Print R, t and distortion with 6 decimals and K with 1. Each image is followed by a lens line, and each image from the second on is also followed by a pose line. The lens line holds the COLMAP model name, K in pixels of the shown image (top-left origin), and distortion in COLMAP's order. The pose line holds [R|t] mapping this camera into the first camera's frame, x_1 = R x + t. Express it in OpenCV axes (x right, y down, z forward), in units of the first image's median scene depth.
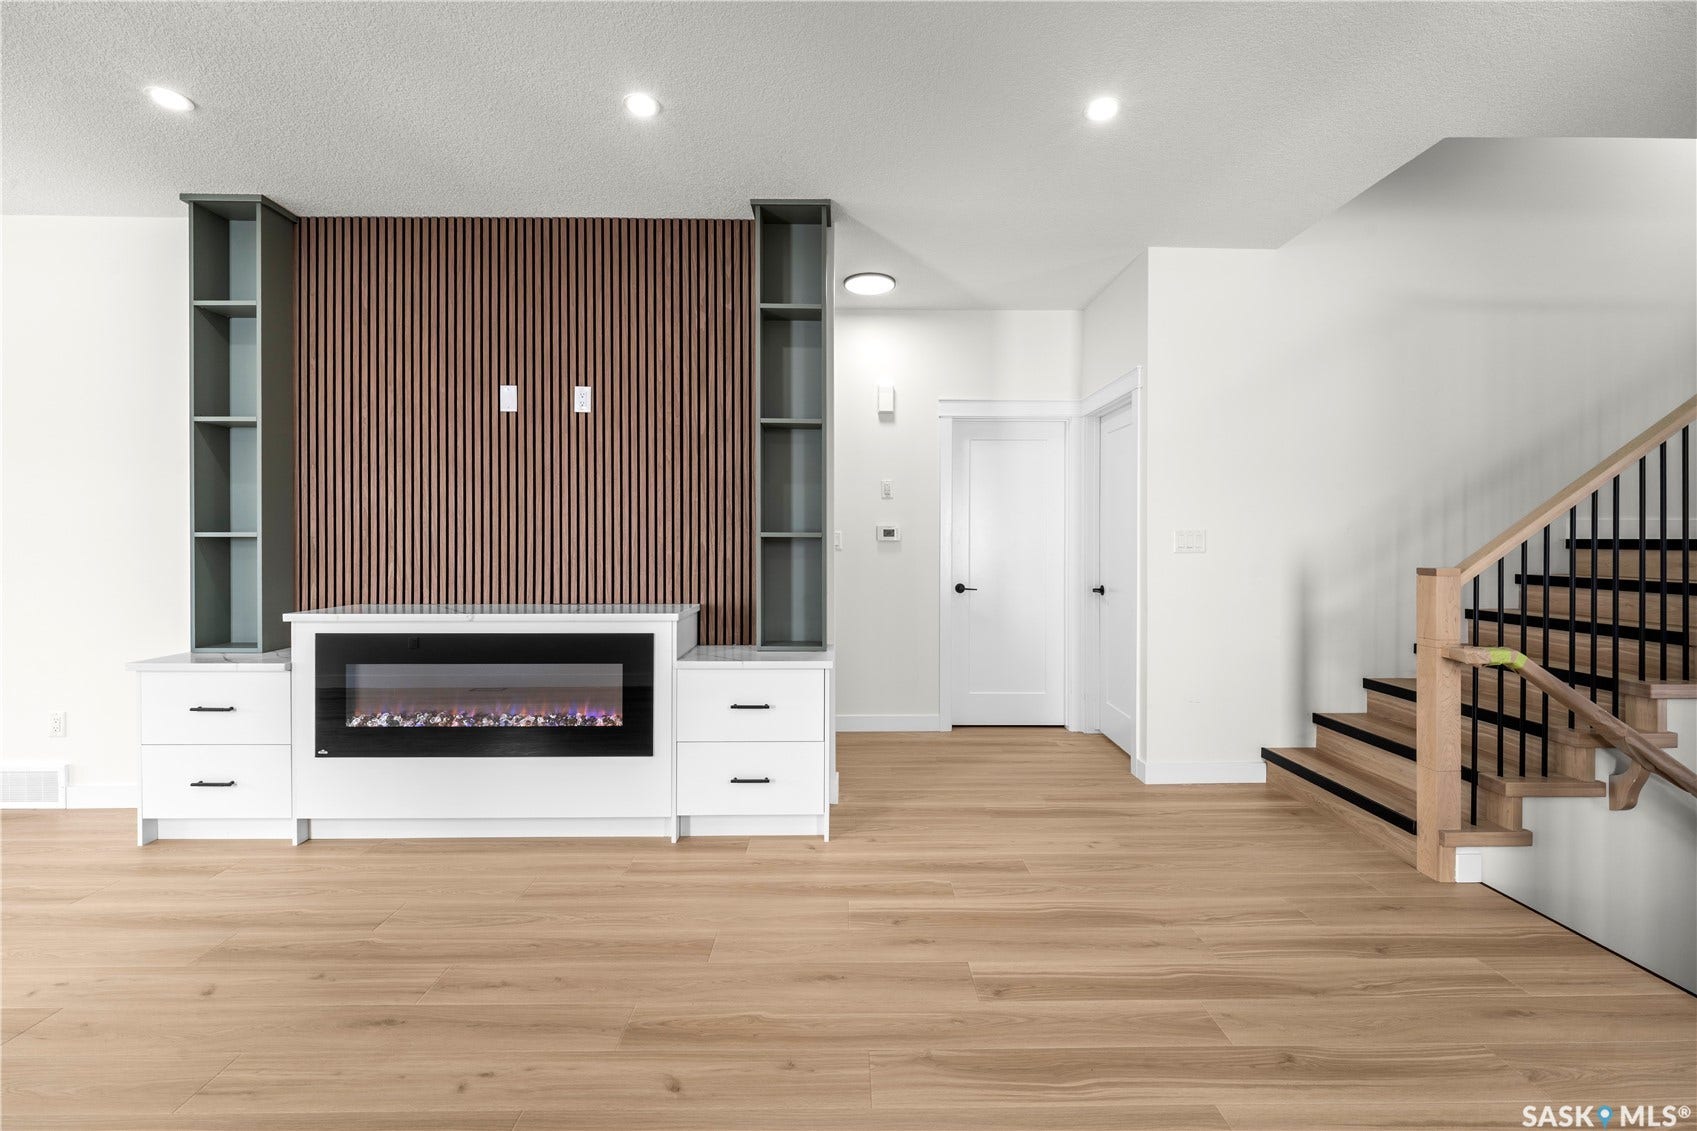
lens RADIAL K [[705.9, 0, 844.8], [0, 705.9, 536.7], [0, 0, 1]] dist [0.001079, -0.000729]
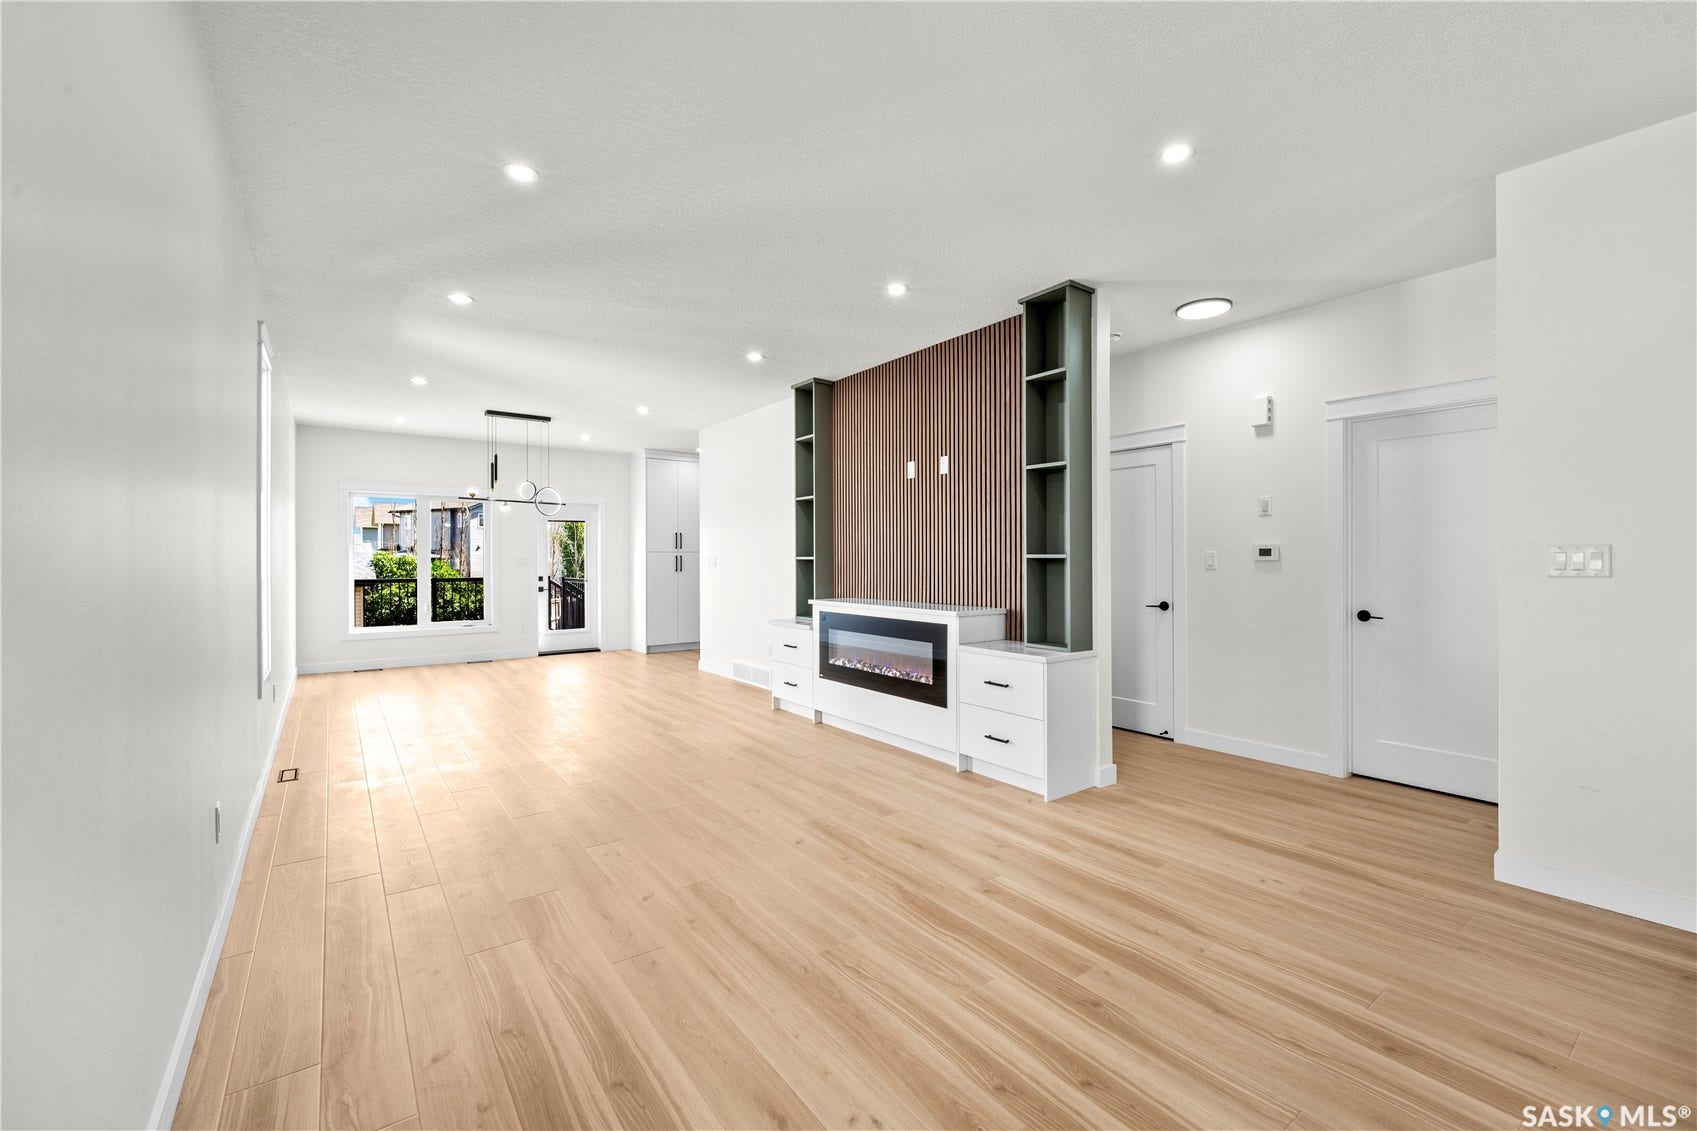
lens RADIAL K [[689.9, 0, 844.4], [0, 689.9, 547.2], [0, 0, 1]] dist [-0.000537, -0.000436]
pose [[0.581169, -0.017749, -0.813589, 0.770964], [0.006611, 0.999832, -0.017089, 0.000157], [0.813756, 0.004553, 0.581189, -0.003214]]
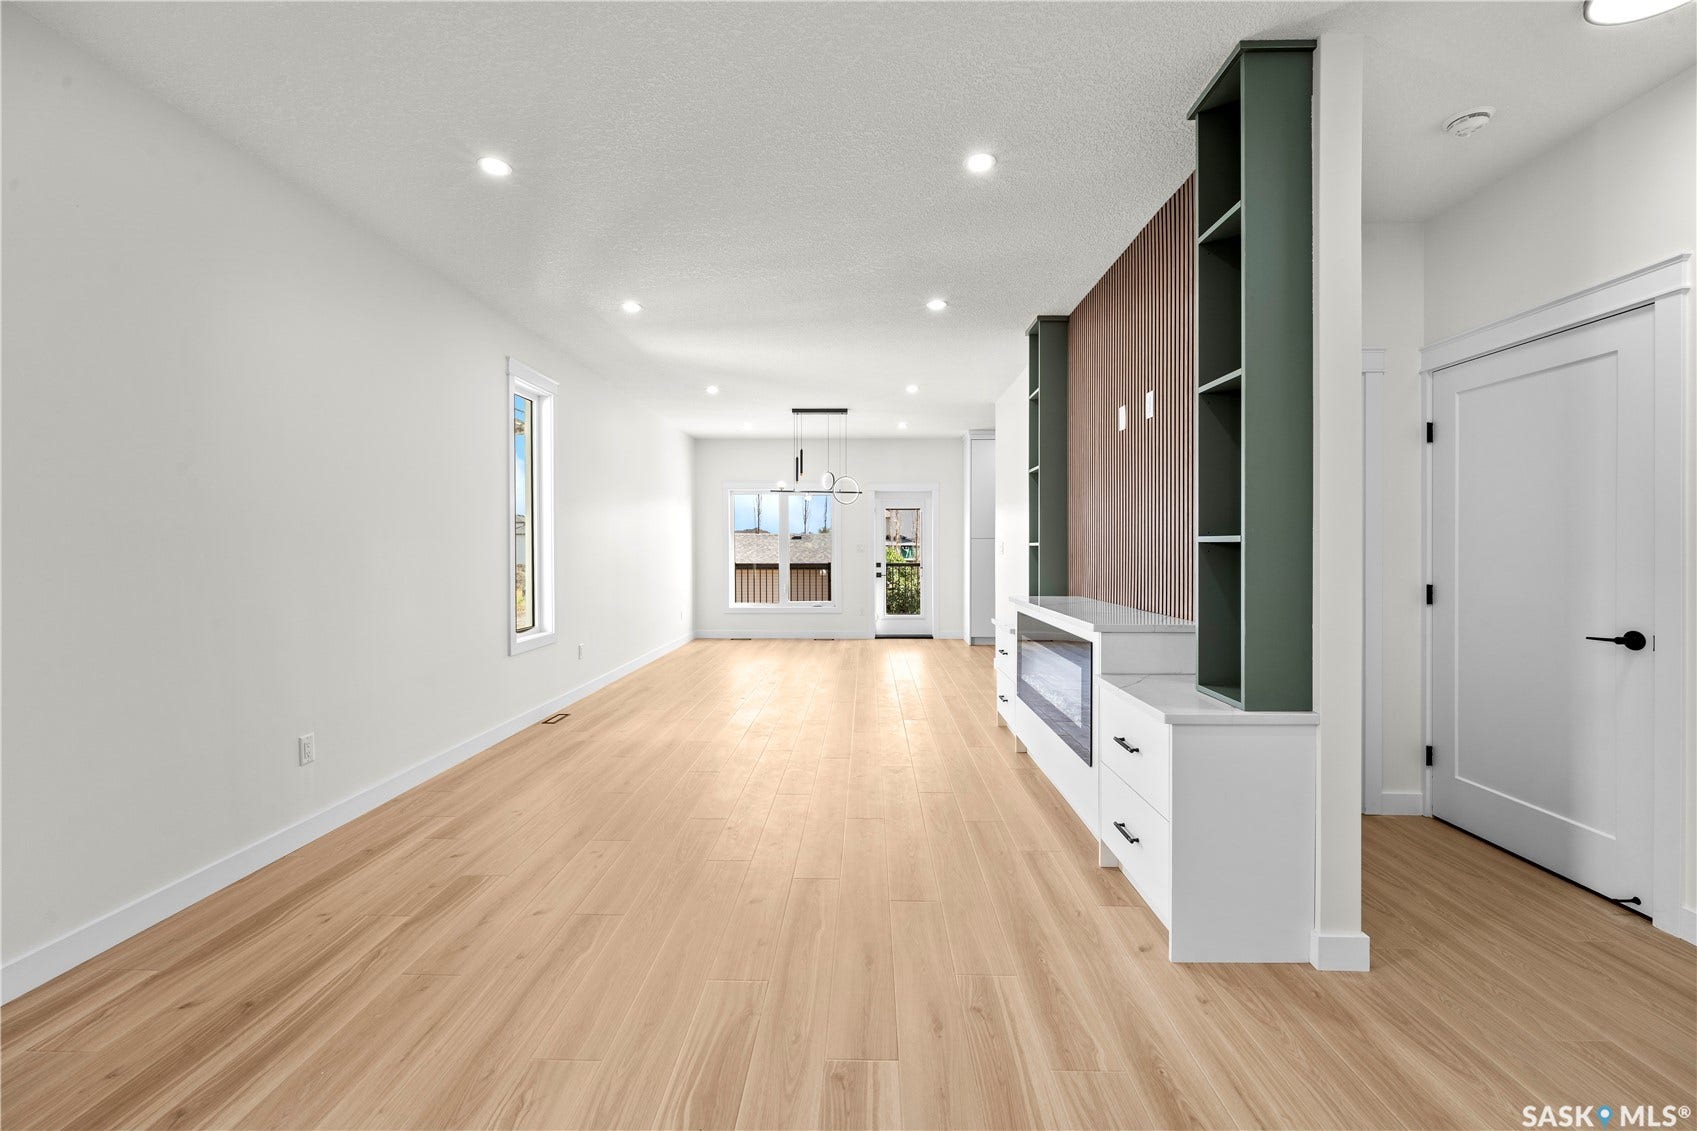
lens RADIAL K [[689.9, 0, 844.4], [0, 689.9, 547.2], [0, 0, 1]] dist [-0.000537, -0.000436]
pose [[-0.030848, -0.003418, -0.999518, 0.699579], [0.004985, 0.999981, -0.003573, 0.006949], [0.999512, -0.005093, -0.030831, 0.691422]]
